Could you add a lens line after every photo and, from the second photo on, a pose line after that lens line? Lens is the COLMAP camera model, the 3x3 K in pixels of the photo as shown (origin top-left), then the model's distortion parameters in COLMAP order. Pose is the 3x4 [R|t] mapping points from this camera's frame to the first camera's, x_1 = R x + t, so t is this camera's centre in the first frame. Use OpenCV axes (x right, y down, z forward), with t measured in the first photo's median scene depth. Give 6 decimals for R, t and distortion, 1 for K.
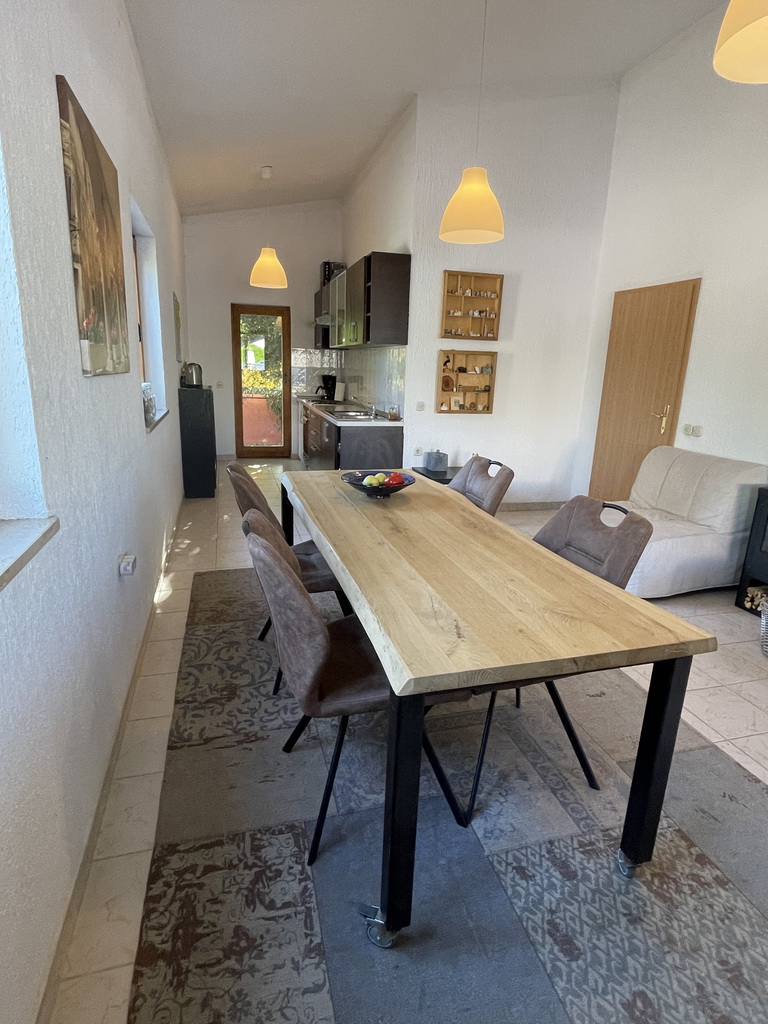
lens RADIAL K [[558.0, 0, 389.0], [0, 558.0, 513.9], [0, 0, 1]] dist [-0.004527, -0.000640]
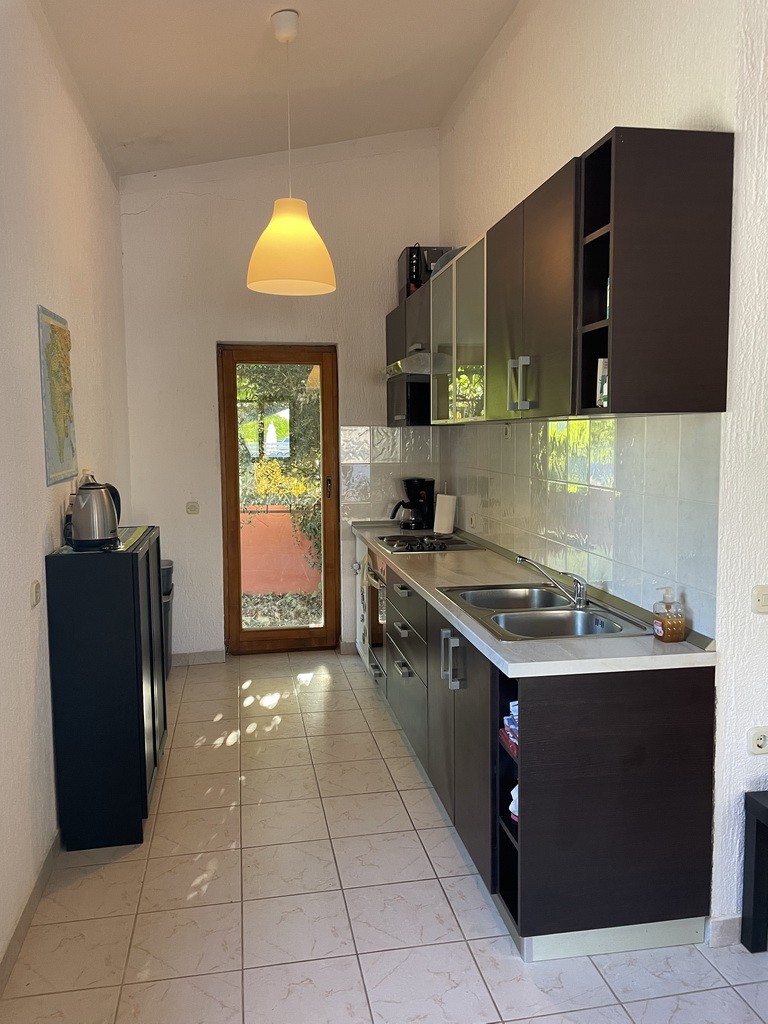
lens RADIAL K [[774.0, 0, 383.5], [0, 774.0, 507.2], [0, 0, 1]] dist [0.087712, -0.110866]
pose [[0.994437, -0.034128, -0.099647, -0.100325], [0.017015, 0.985678, -0.167778, -0.157320], [0.103945, 0.165150, 0.980776, 0.488353]]
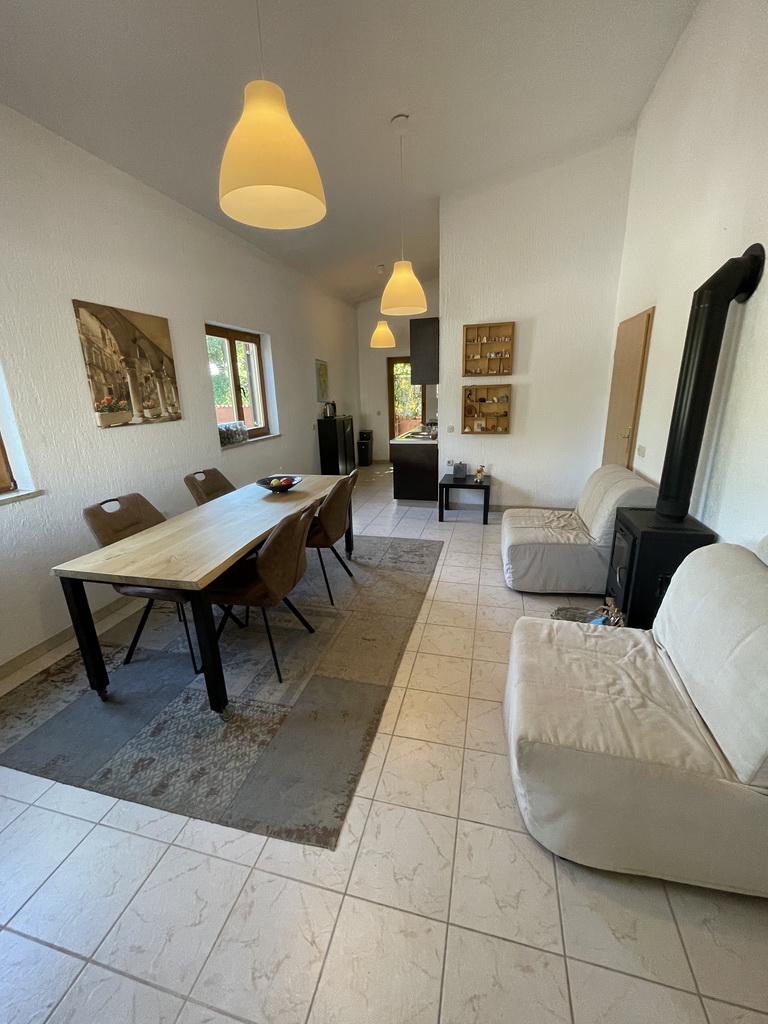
lens RADIAL K [[421.4, 0, 381.1], [0, 421.4, 516.5], [0, 0, 1]] dist [0.000658, 0.000260]
pose [[0.860373, 0.093207, -0.501069, 0.396297], [-0.076398, 0.995613, 0.054019, -0.022778], [0.503906, -0.008196, 0.863720, 0.034399]]
